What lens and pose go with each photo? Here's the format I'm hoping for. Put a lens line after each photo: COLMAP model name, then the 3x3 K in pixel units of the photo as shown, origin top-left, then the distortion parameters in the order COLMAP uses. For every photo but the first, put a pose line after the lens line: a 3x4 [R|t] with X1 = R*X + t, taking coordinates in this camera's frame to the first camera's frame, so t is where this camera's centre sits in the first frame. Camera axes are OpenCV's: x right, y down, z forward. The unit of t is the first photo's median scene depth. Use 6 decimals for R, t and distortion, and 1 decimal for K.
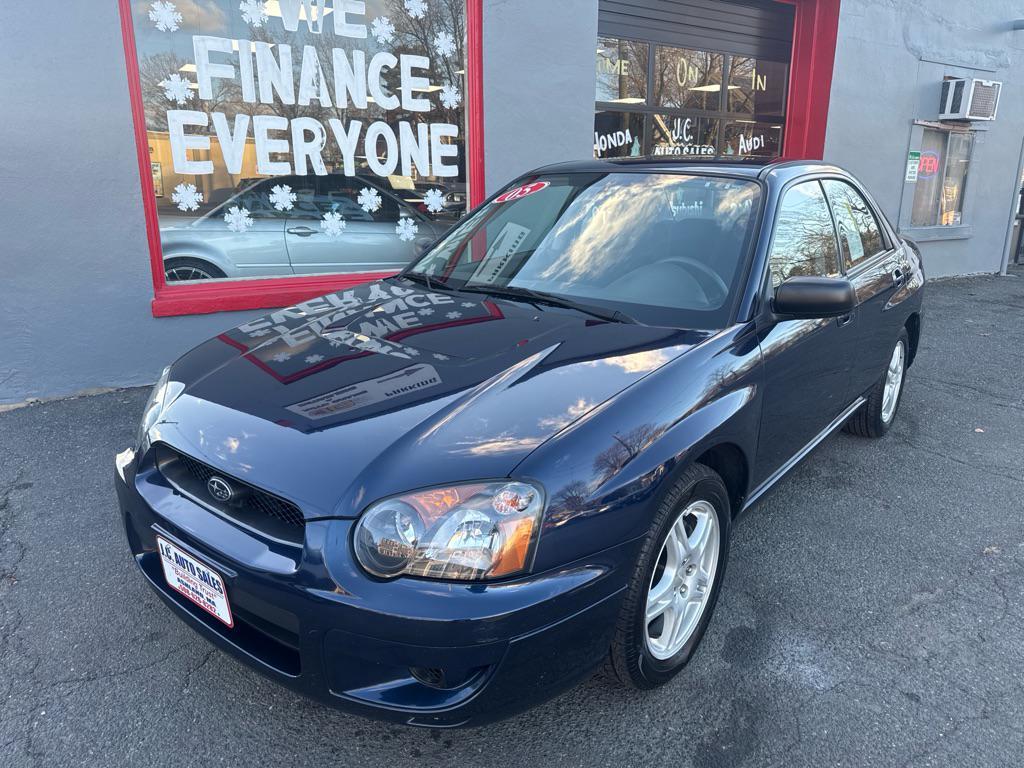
lens RADIAL K [[766.1, 0, 518.7], [0, 766.1, 383.8], [0, 0, 1]] dist [0.008899, -0.011135]
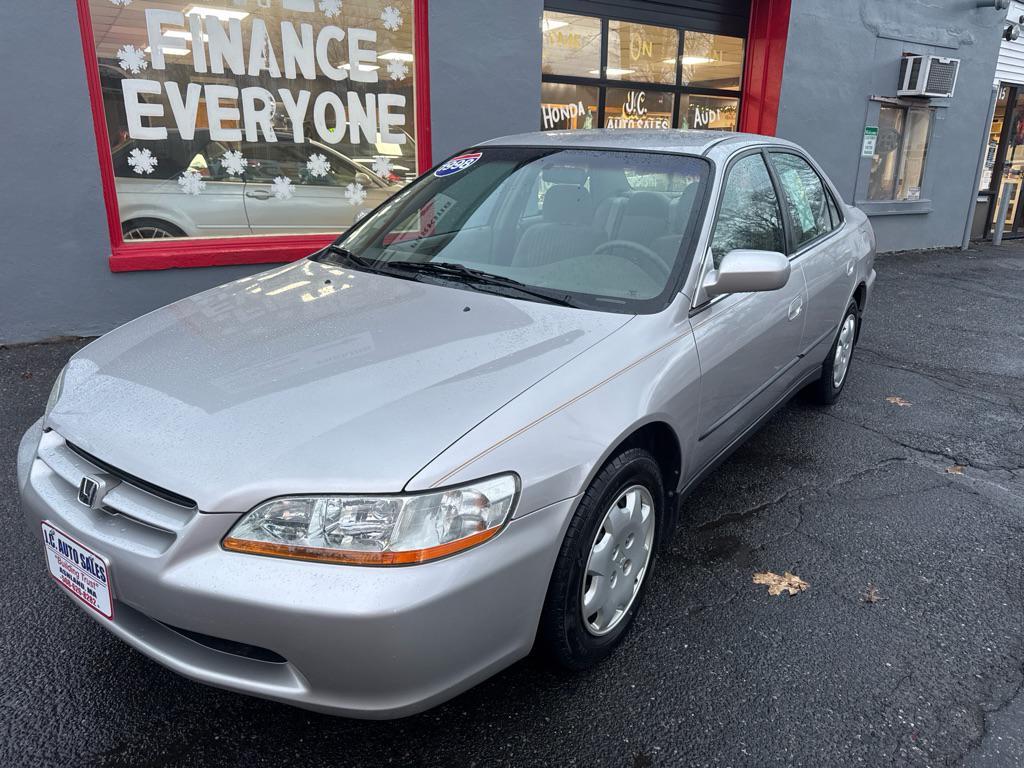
lens RADIAL K [[766.1, 0, 518.6], [0, 766.1, 382.5], [0, 0, 1]] dist [0.008899, -0.011135]
pose [[0.999780, 0.018252, -0.010370, 0.105177], [-0.017866, 0.999185, 0.036199, 0.018303], [0.011022, -0.036006, 0.999291, -0.077217]]
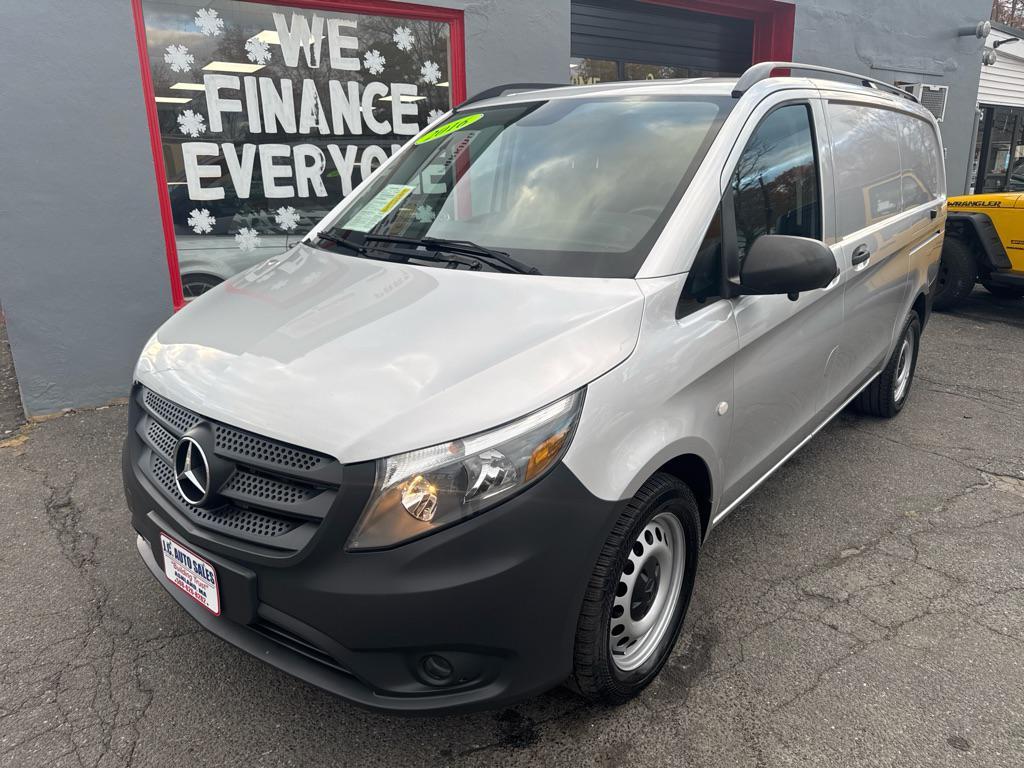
lens RADIAL K [[766.1, 0, 519.1], [0, 766.1, 380.4], [0, 0, 1]] dist [0.008899, -0.011135]
pose [[0.999344, -0.026820, 0.024351, -0.010227], [0.026707, 0.999631, 0.004957, -0.007805], [-0.024475, -0.004303, 0.999691, -0.100656]]
